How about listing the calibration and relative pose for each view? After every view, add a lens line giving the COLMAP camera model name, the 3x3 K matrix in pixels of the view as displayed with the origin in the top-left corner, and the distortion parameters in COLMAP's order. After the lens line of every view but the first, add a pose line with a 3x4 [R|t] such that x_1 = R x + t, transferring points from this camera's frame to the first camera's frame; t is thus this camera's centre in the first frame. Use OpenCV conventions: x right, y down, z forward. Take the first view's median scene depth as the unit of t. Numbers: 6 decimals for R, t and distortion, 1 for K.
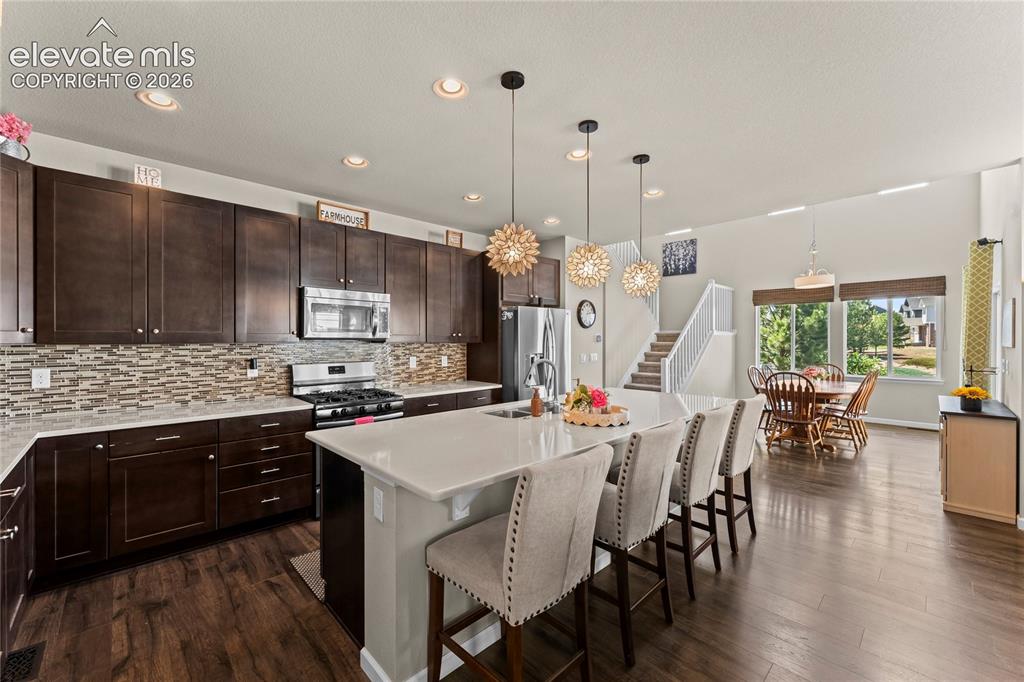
lens RADIAL K [[416.9, 0, 506.4], [0, 416.9, 341.5], [0, 0, 1]] dist [-0.003128, -0.000563]
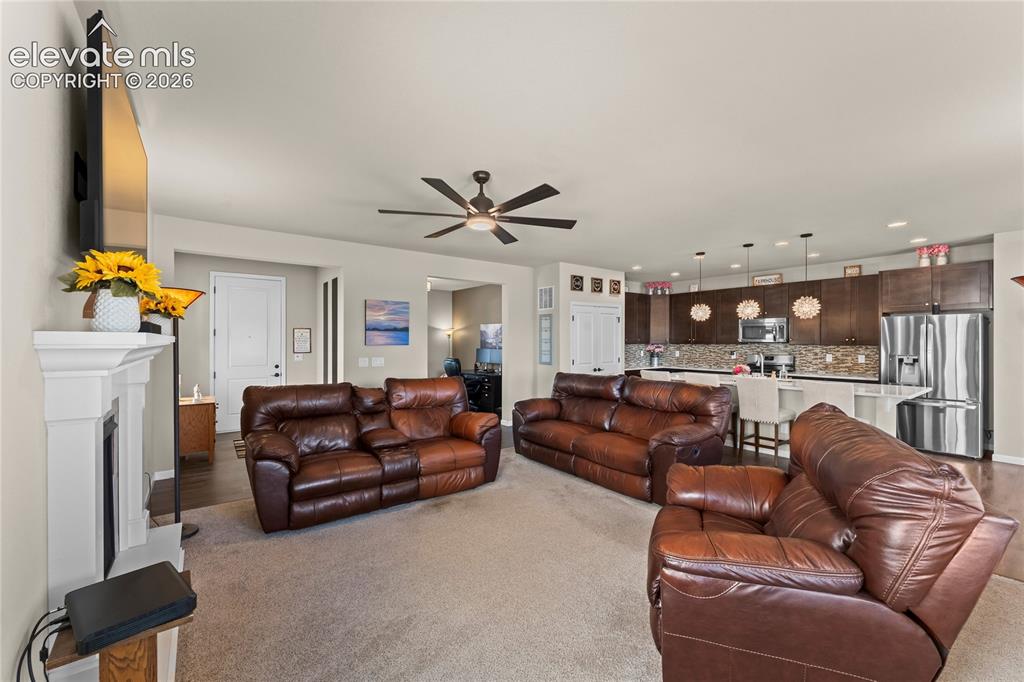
lens RADIAL K [[416.9, 0, 506.4], [0, 416.9, 341.5], [0, 0, 1]] dist [-0.003128, -0.000563]
pose [[-0.141593, 0.004571, -0.989914, 1.455407], [-0.000881, 0.999988, 0.004744, -0.015888], [0.989925, 0.001544, -0.141587, 0.054357]]
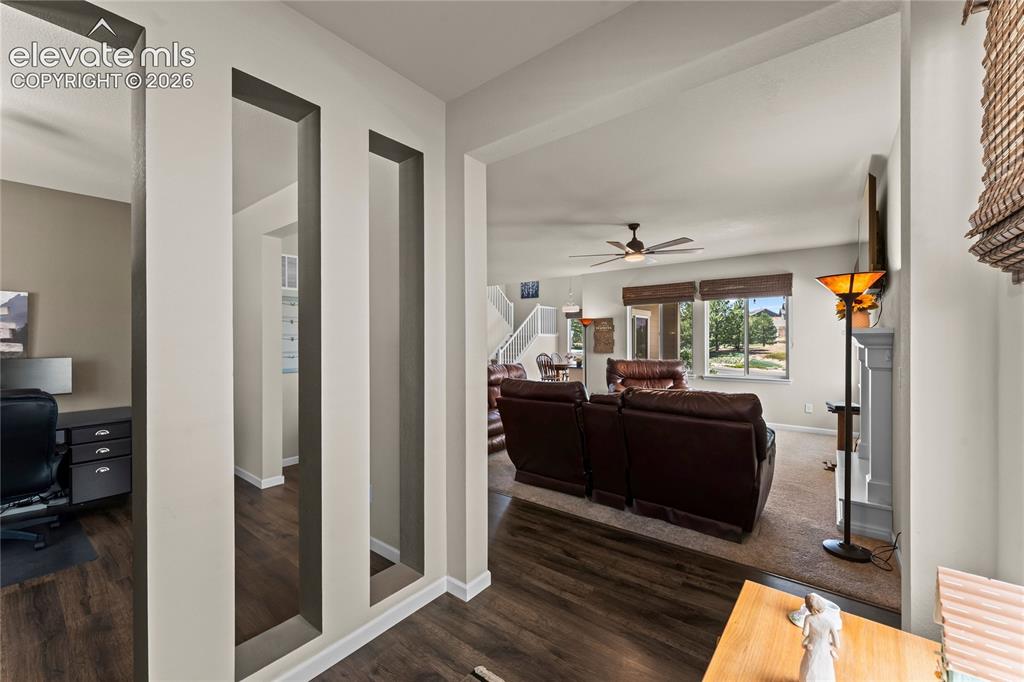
lens RADIAL K [[413.7, 0, 512.0], [0, 413.7, 341.0], [0, 0, 1]] dist [0.034197, -0.000044]
pose [[0.988684, -0.001941, 0.150003, 0.235880], [0.001516, 0.999995, 0.002949, -0.001748], [-0.150008, -0.002688, 0.988681, -1.165668]]
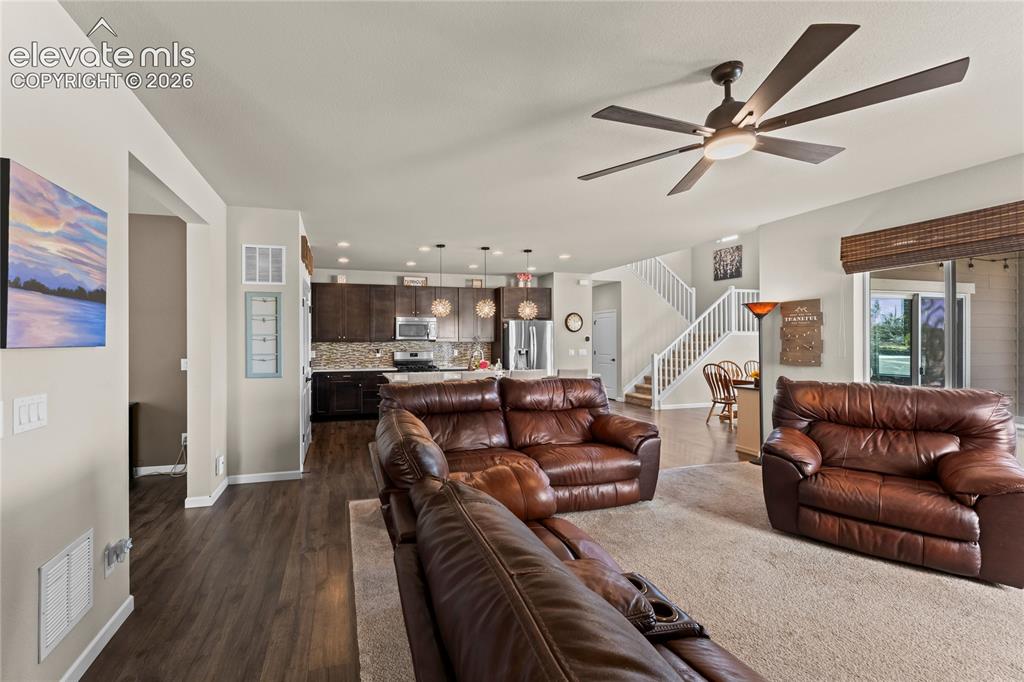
lens RADIAL K [[434.6, 0, 453.6], [0, 434.6, 339.9], [0, 0, 1]] dist [0.001396, 0.000180]
pose [[0.882257, -0.001834, -0.470764, 0.676759], [0.001239, 0.999998, -0.001574, -0.002503], [0.470766, 0.000805, 0.882258, -0.700877]]
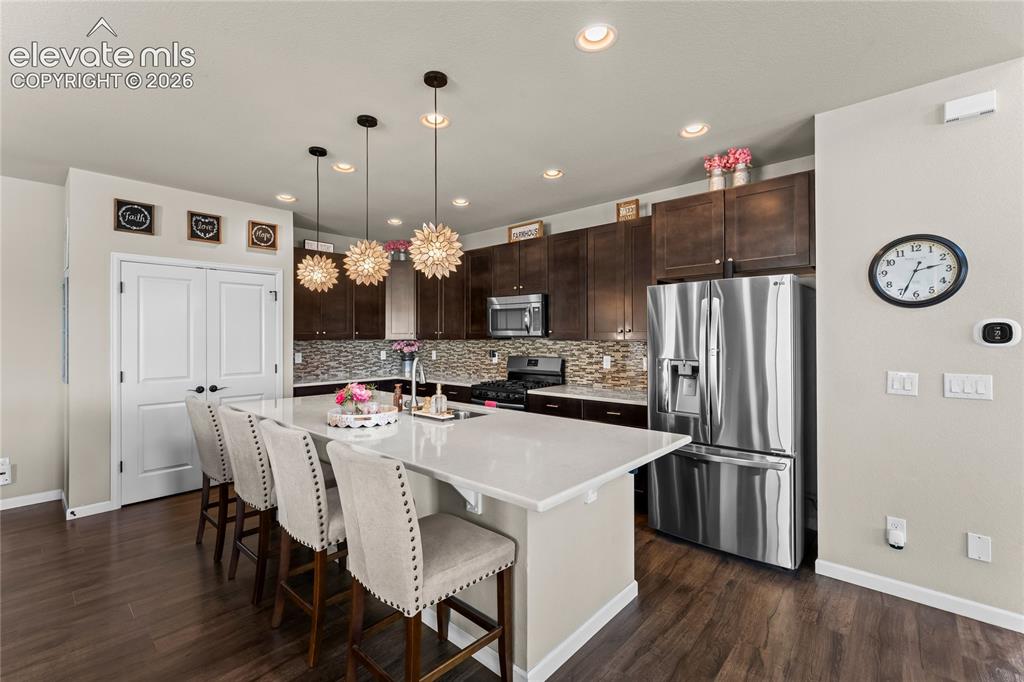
lens RADIAL K [[452.7, 0, 513.8], [0, 452.7, 337.1], [0, 0, 1]] dist [-0.002194, -0.000565]
pose [[0.058335, 0.002393, -0.998294, 0.746510], [0.000277, 0.999997, 0.002413, -0.006334], [0.998297, -0.000417, 0.058334, 0.752896]]
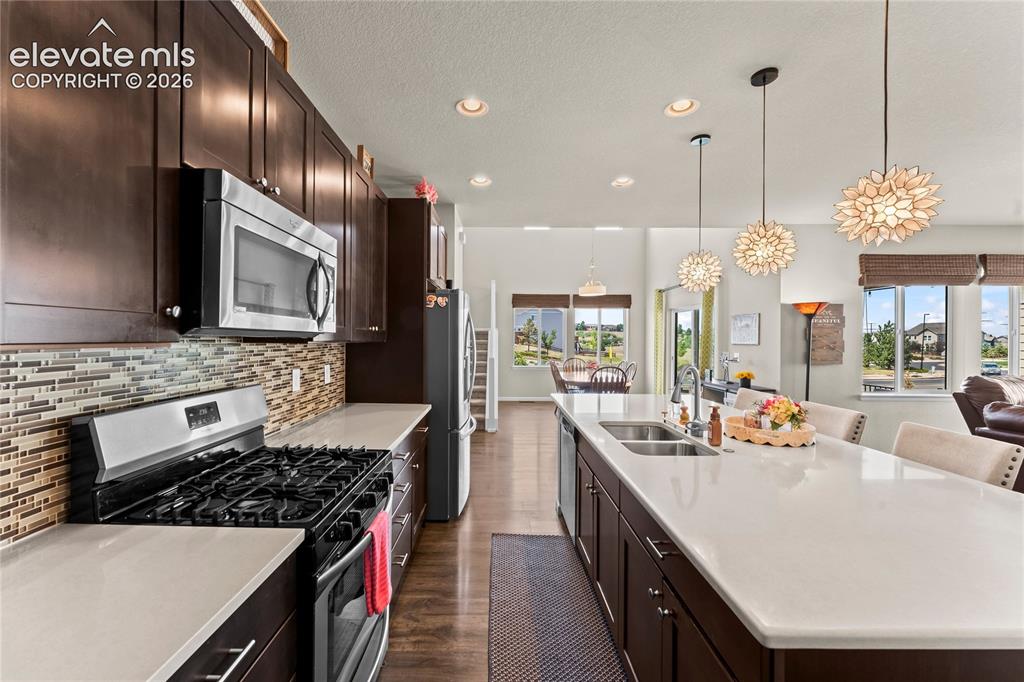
lens RADIAL K [[416.9, 0, 506.4], [0, 416.9, 341.5], [0, 0, 1]] dist [-0.003128, -0.000563]
pose [[0.683571, -0.000153, 0.729884, -0.427161], [-0.004678, 0.999979, 0.004591, -0.001149], [-0.729869, -0.006553, 0.683556, 0.466384]]
